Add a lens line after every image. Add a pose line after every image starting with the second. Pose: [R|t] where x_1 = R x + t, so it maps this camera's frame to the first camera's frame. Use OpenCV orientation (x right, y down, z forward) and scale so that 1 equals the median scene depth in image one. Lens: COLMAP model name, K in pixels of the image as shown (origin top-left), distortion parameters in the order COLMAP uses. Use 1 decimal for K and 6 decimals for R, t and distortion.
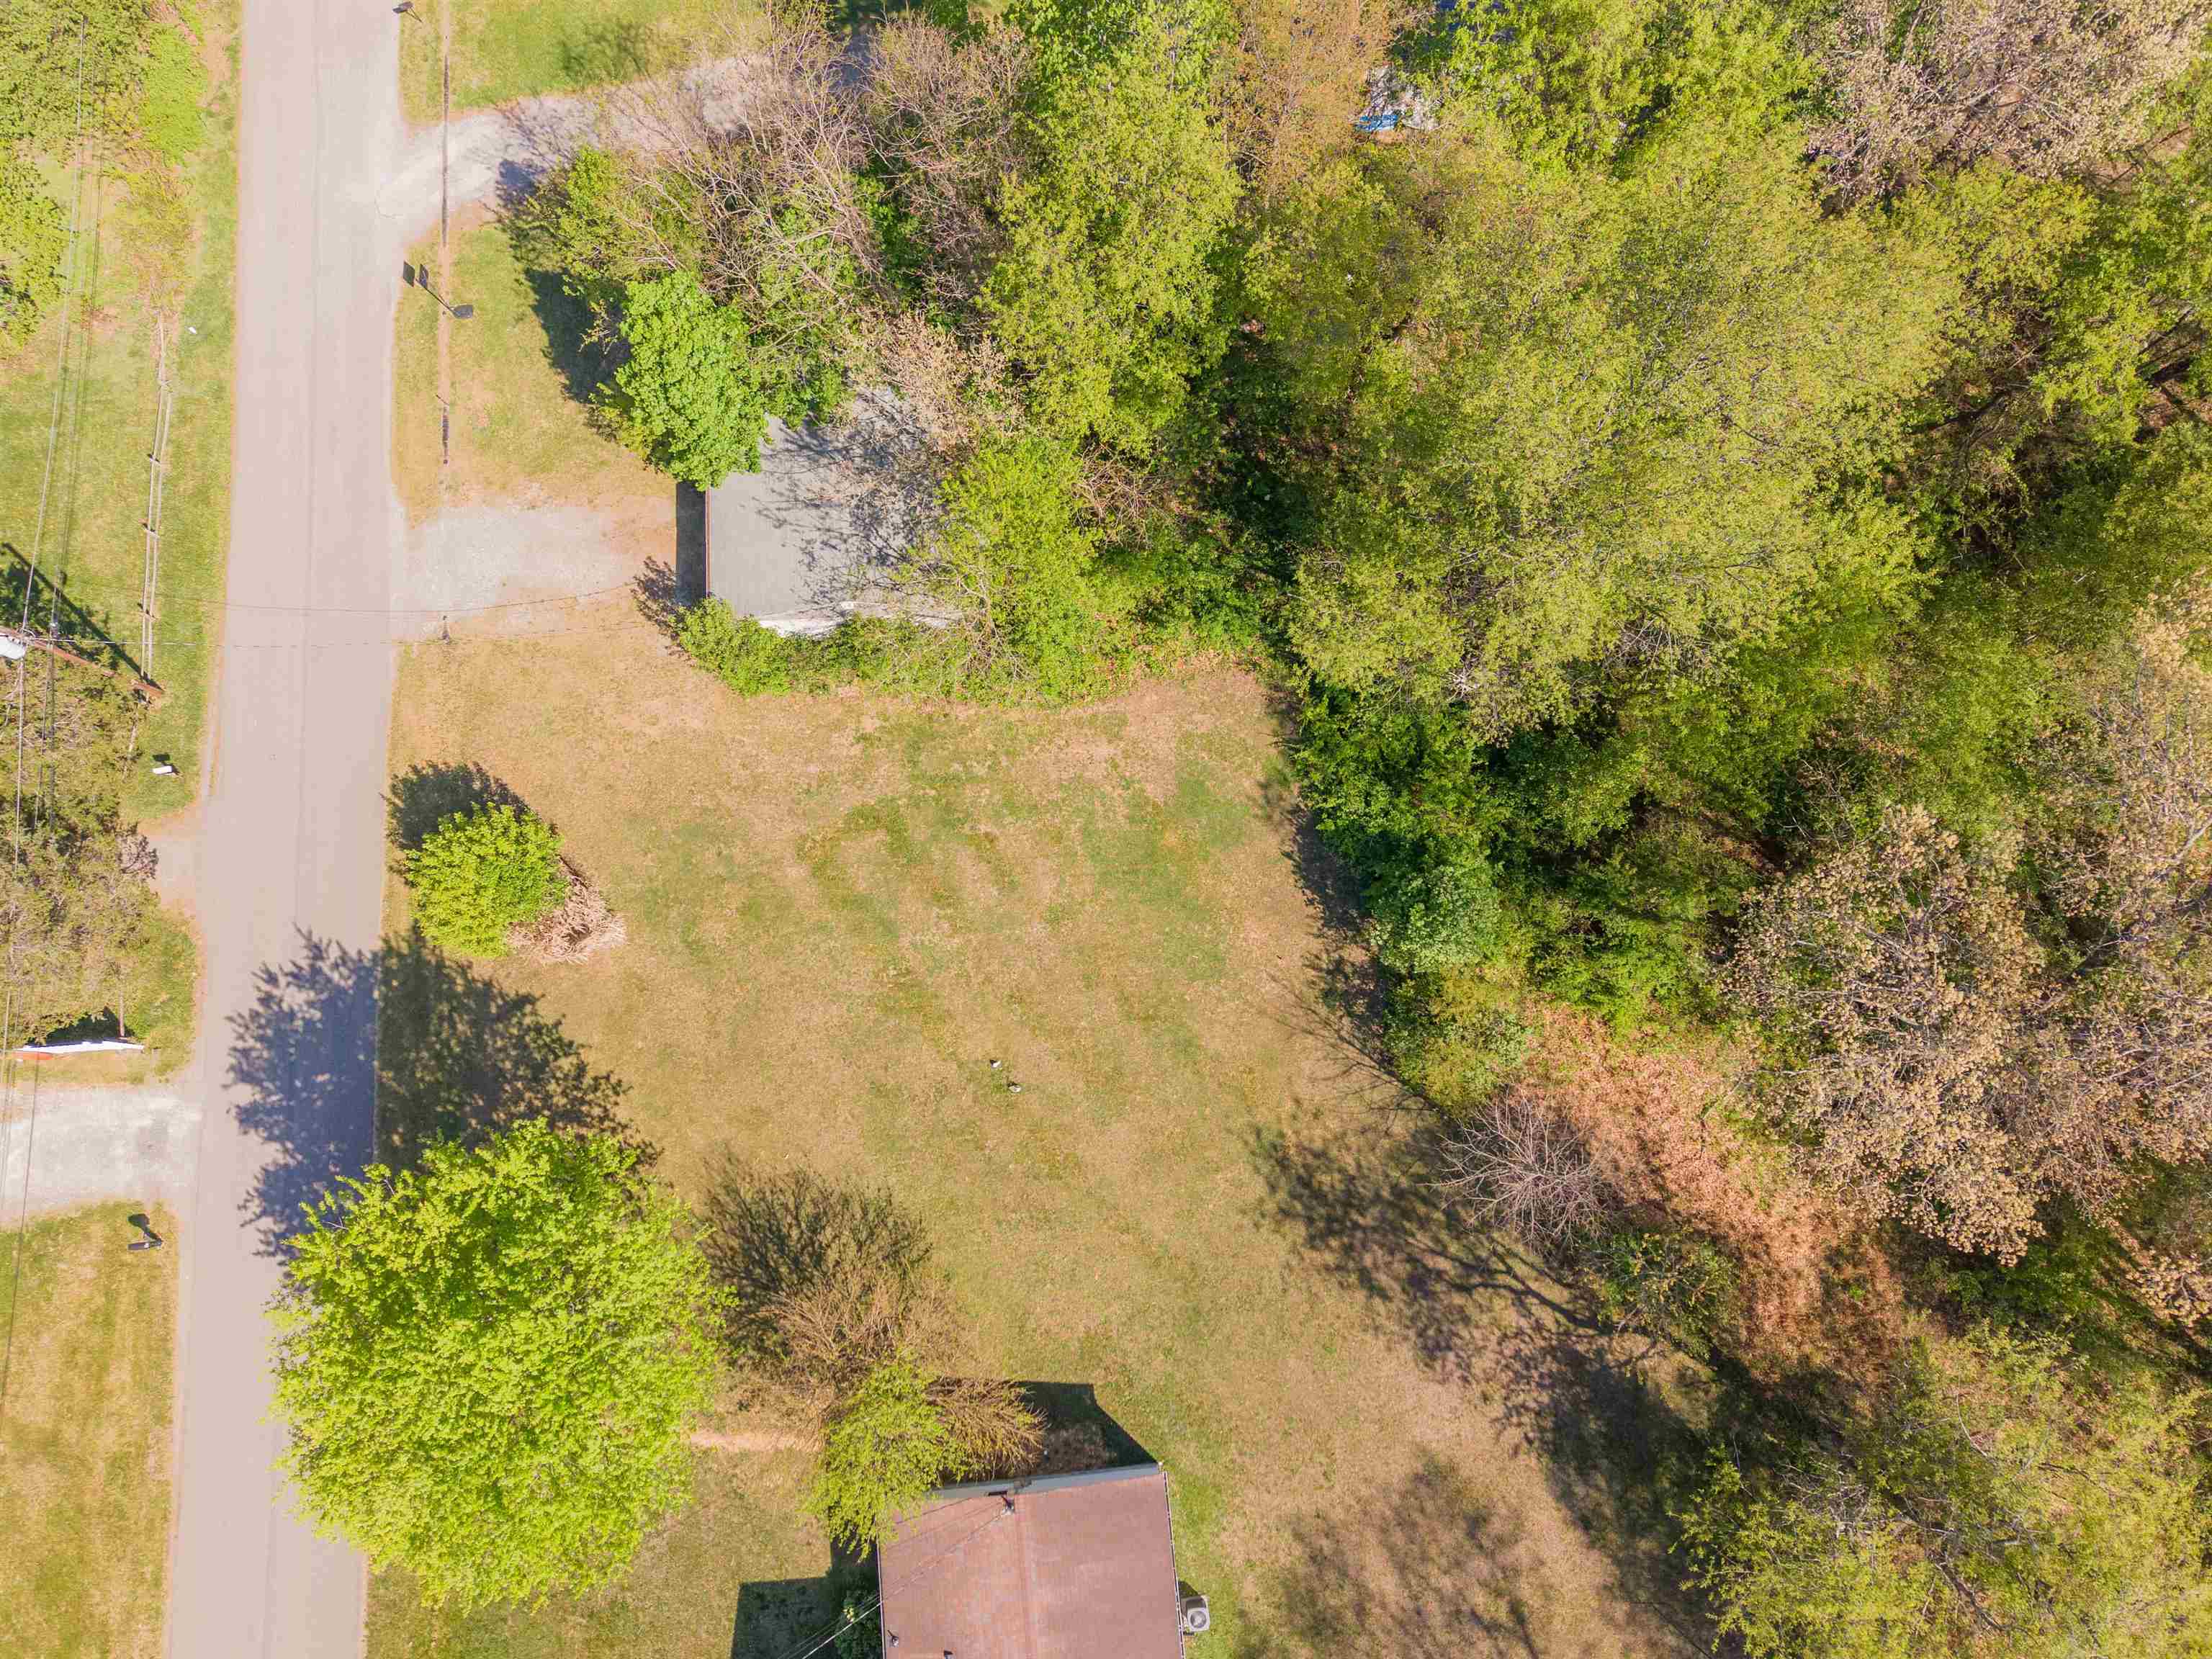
lens RADIAL K [[1552.6, 0, 1111.5], [0, 1552.6, 817.3], [0, 0, 1]] dist [0.015074, 0.000198]
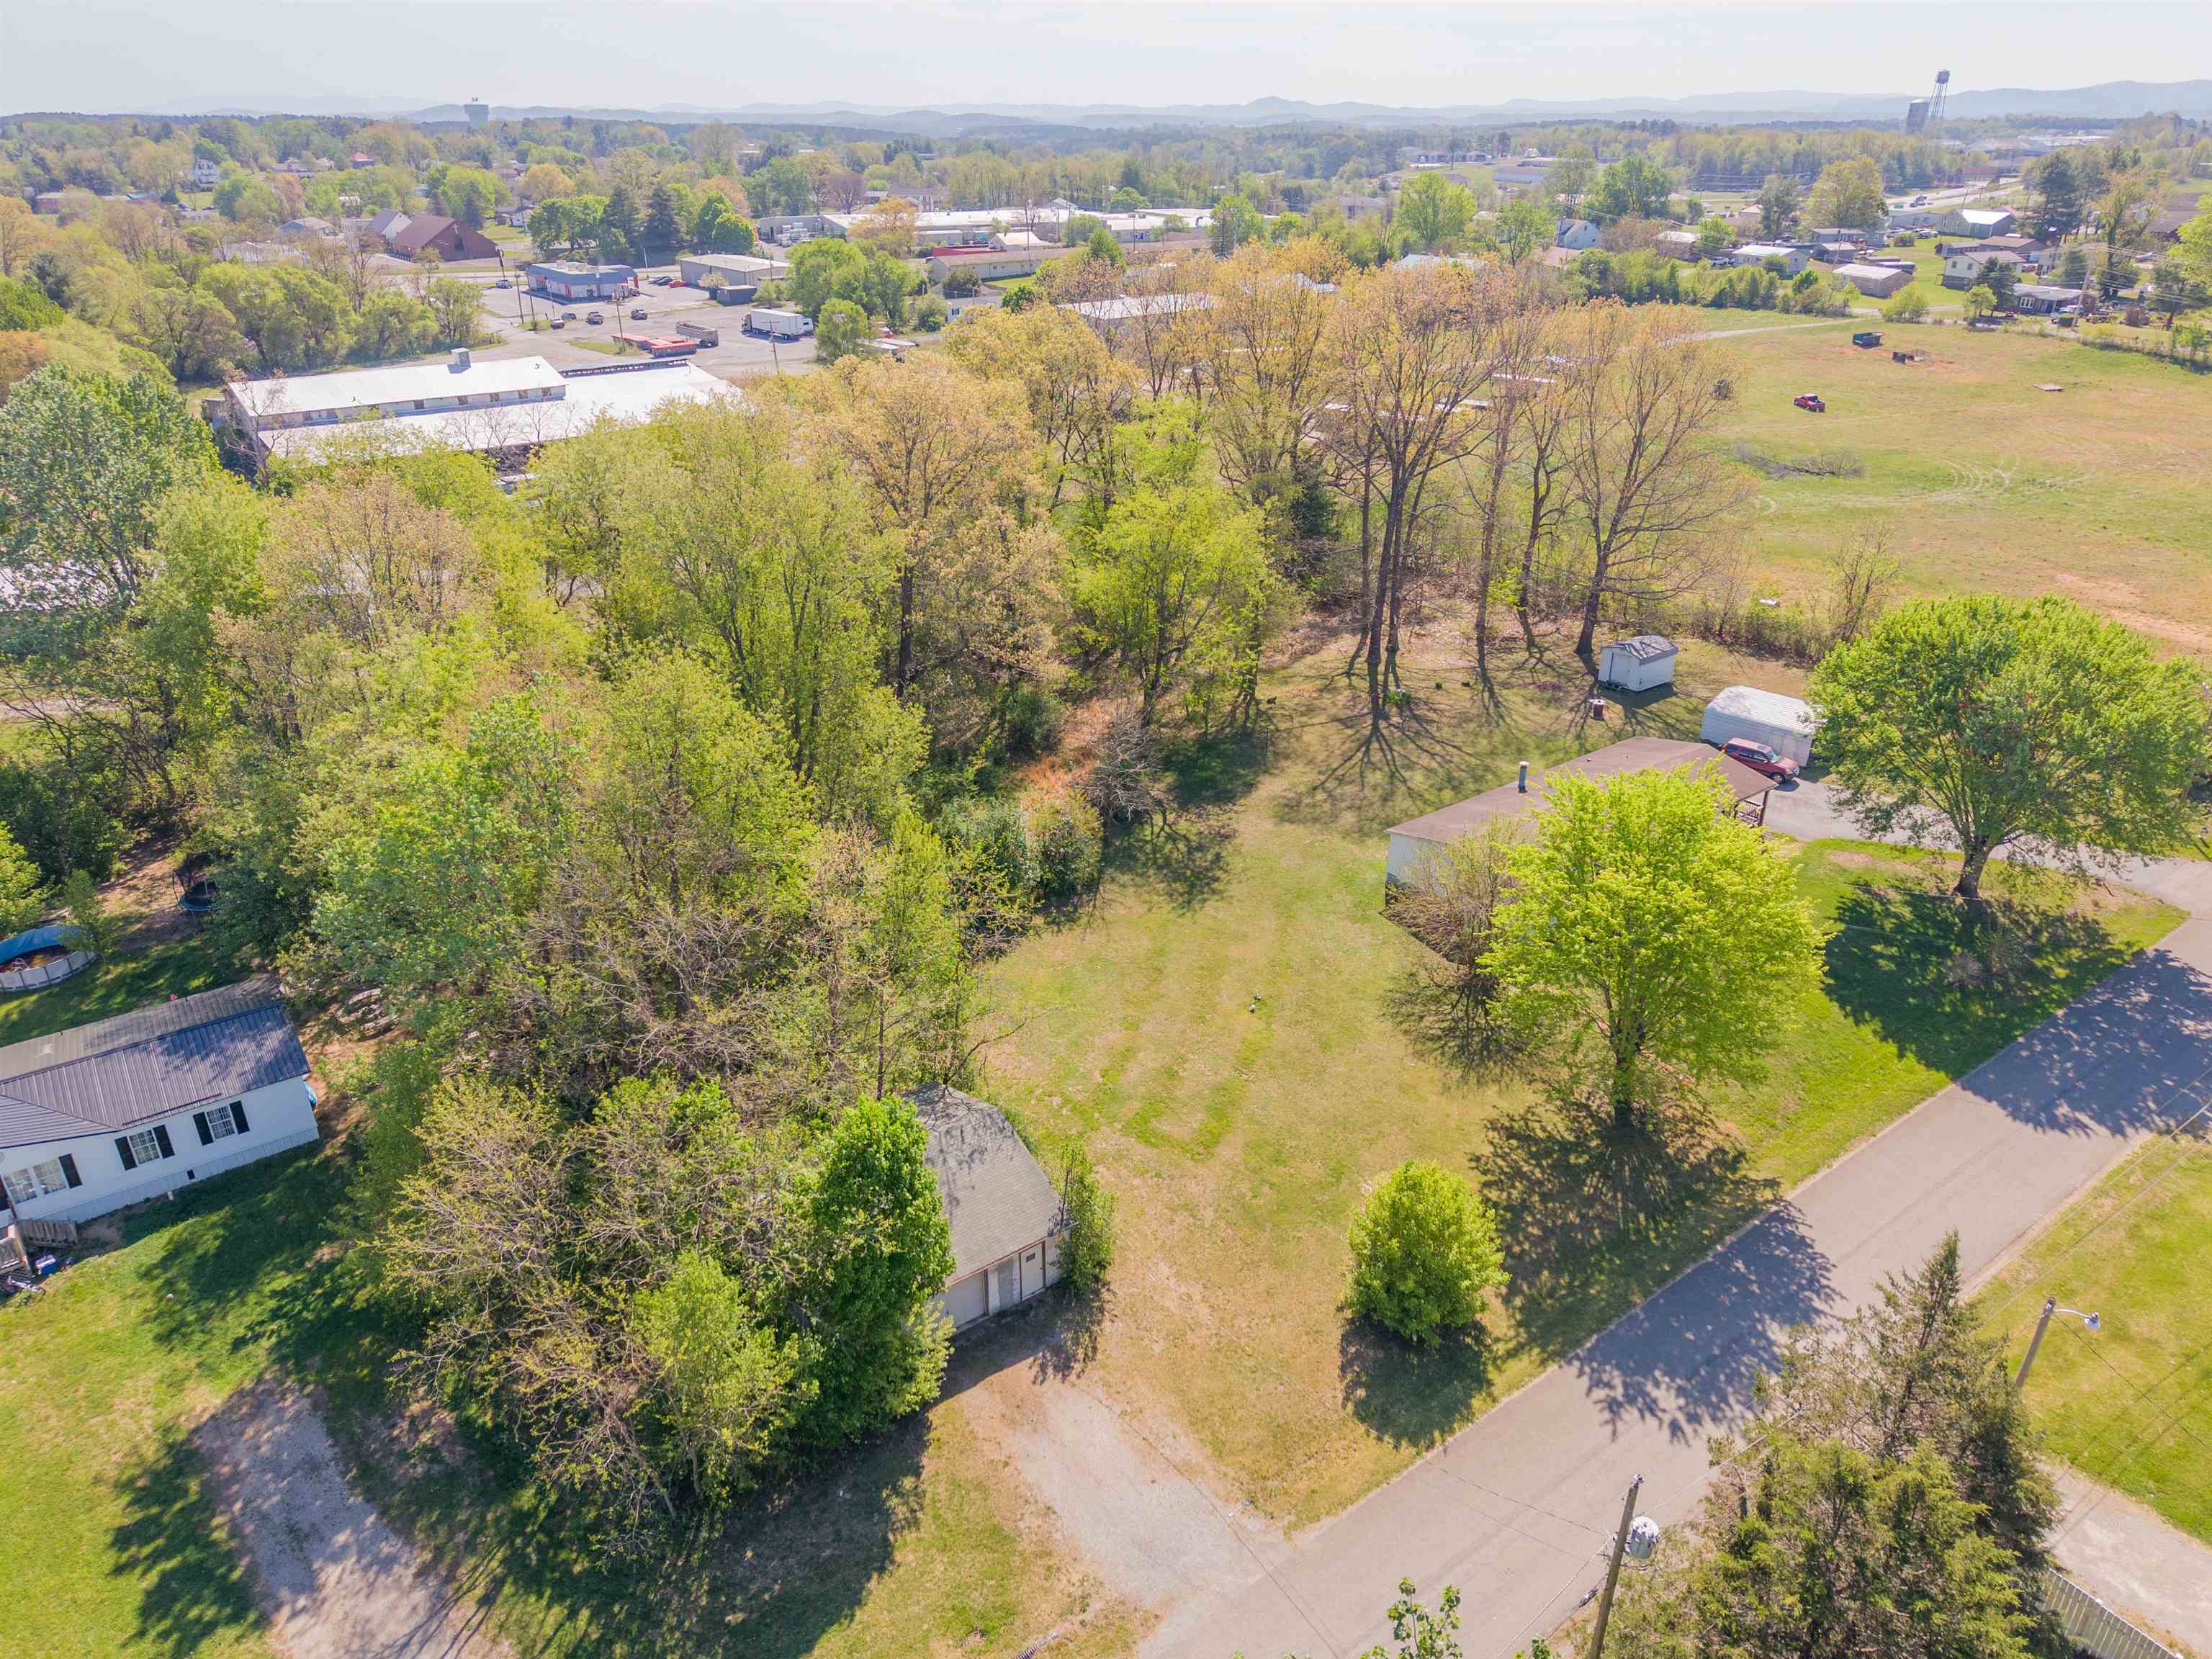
lens RADIAL K [[1542.8, 0, 1146.0], [0, 1542.8, 803.0], [0, 0, 1]] dist [0.003824, 0.005461]
pose [[-0.553370, -0.329043, 0.765188, -0.941936], [0.816220, -0.031098, 0.576903, -0.641356], [-0.166030, 0.943803, 0.285780, 0.481897]]
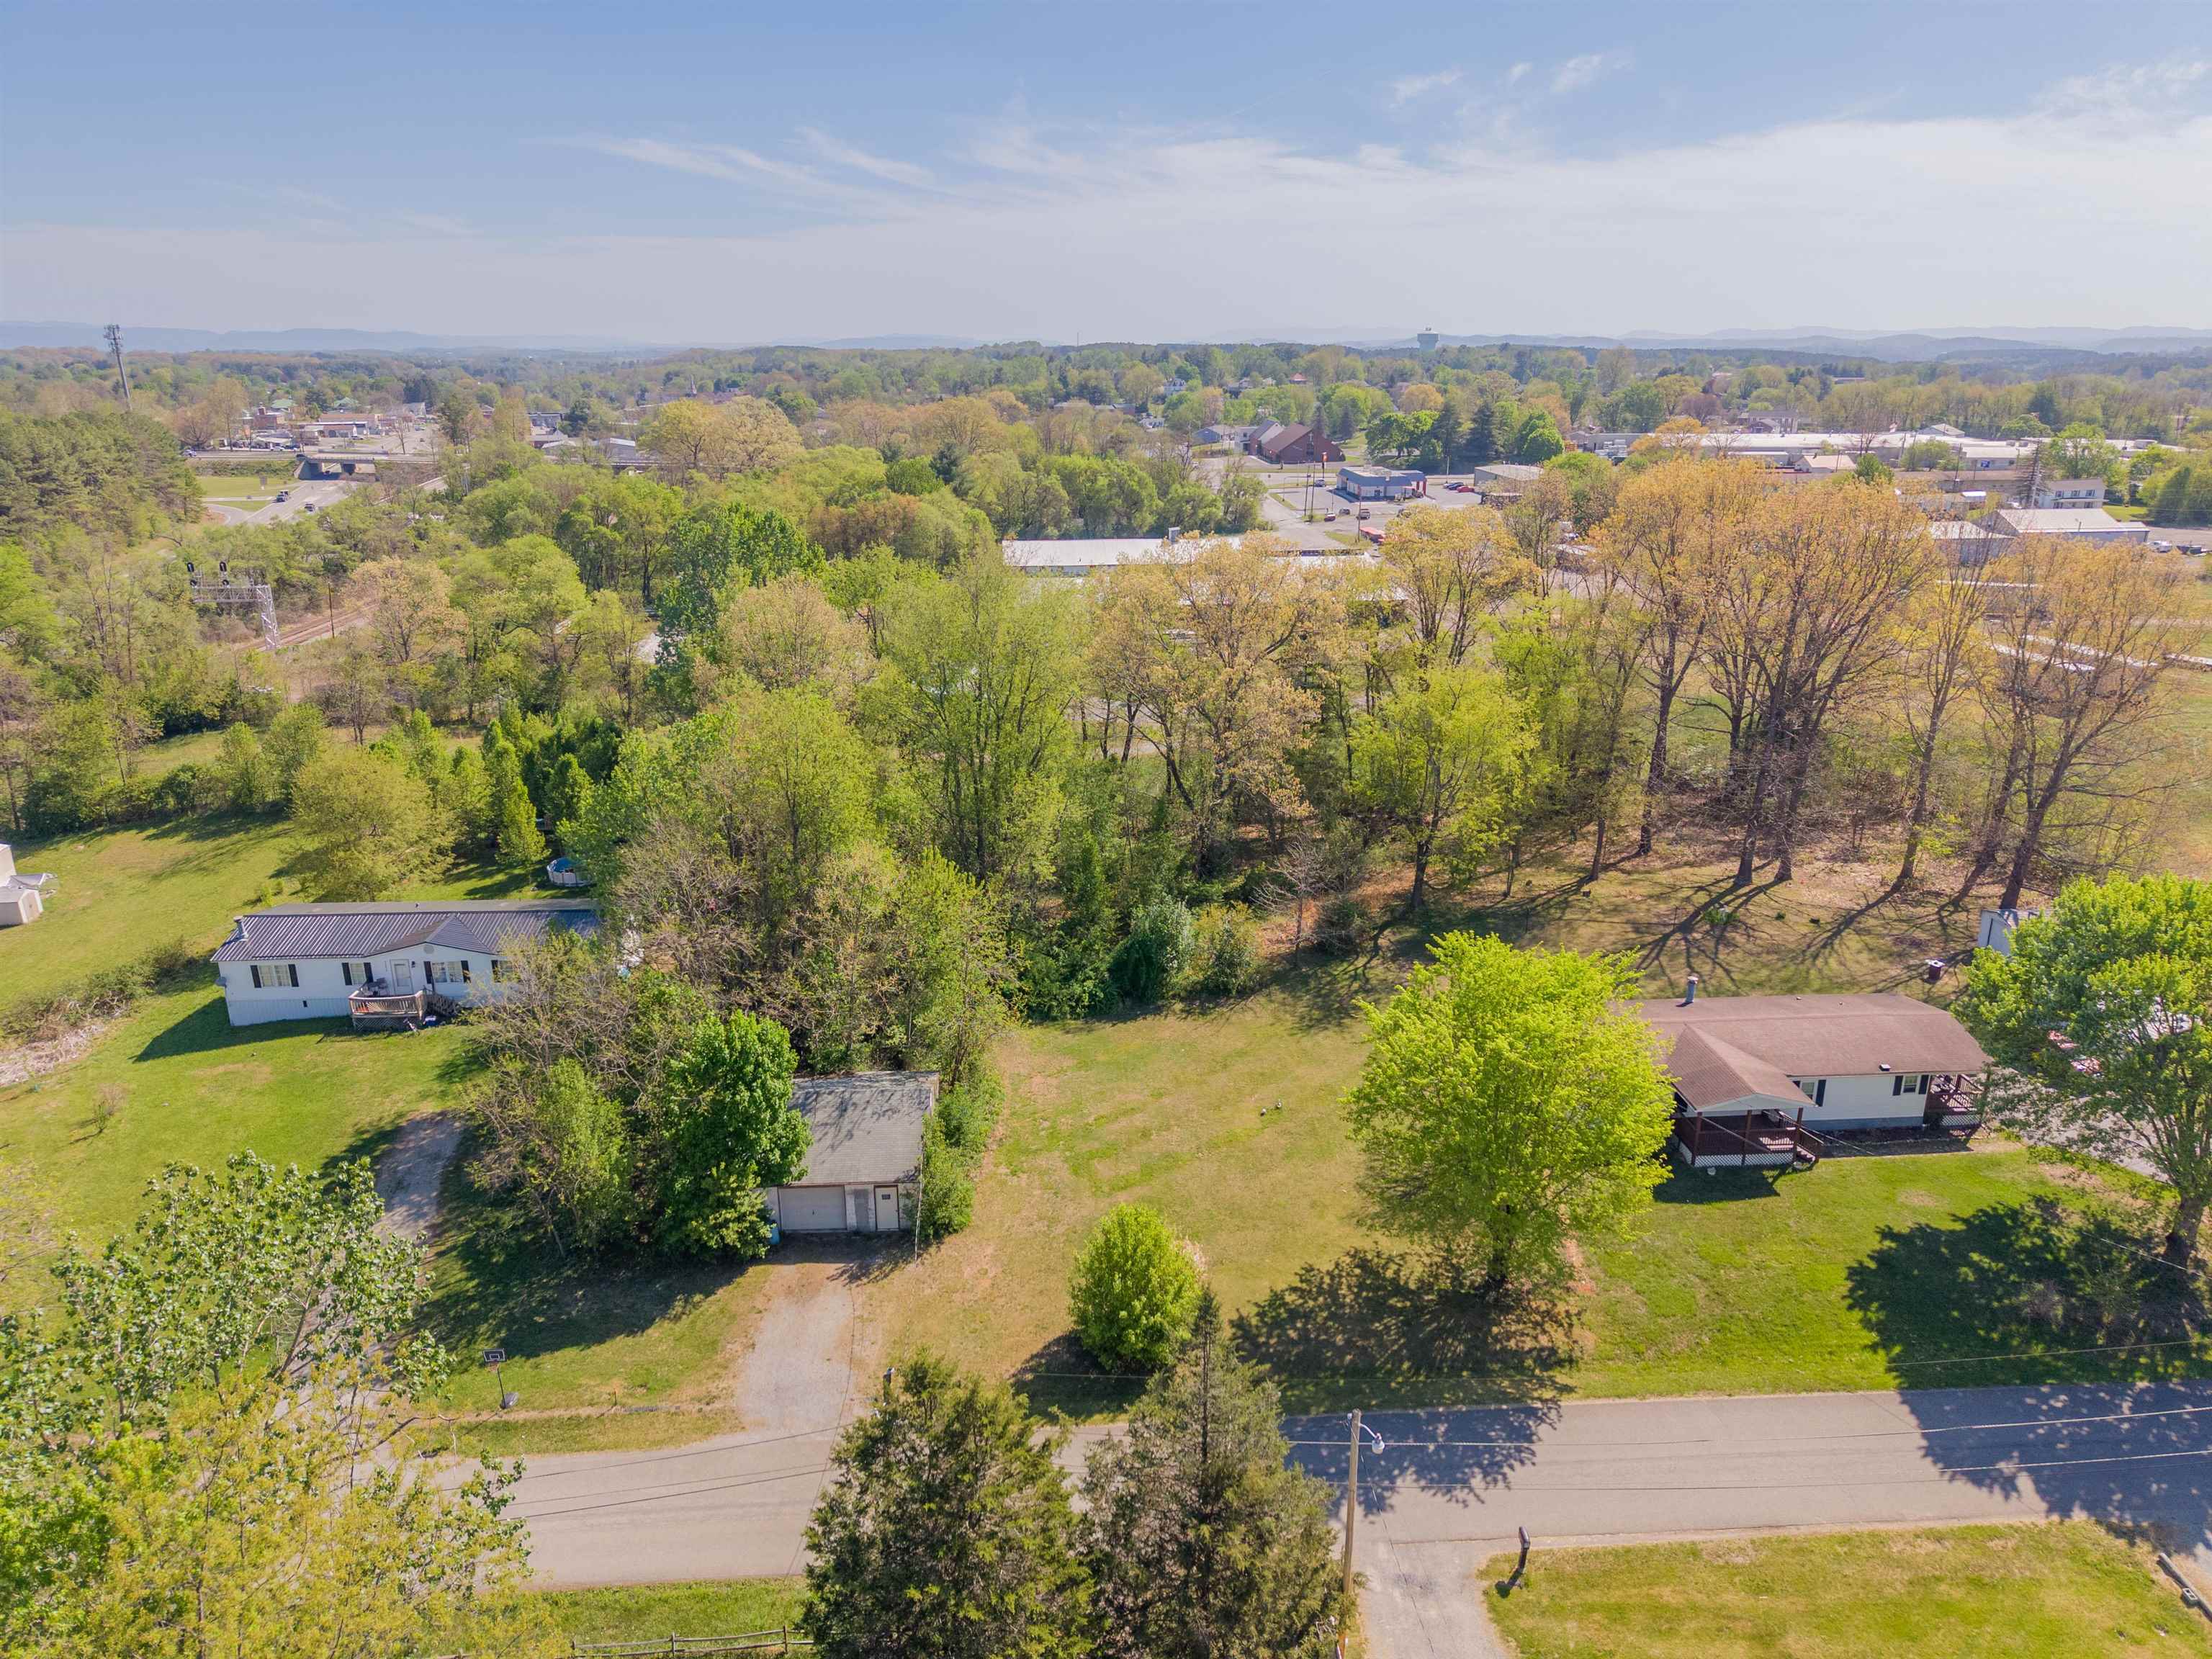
lens RADIAL K [[1552.6, 0, 1111.5], [0, 1552.6, 817.3], [0, 0, 1]] dist [0.015074, 0.000198]
pose [[0.016074, -0.281172, 0.959523, -1.350281], [0.978836, 0.200230, 0.042277, -0.088758], [-0.204013, 0.938536, 0.278440, 0.377113]]
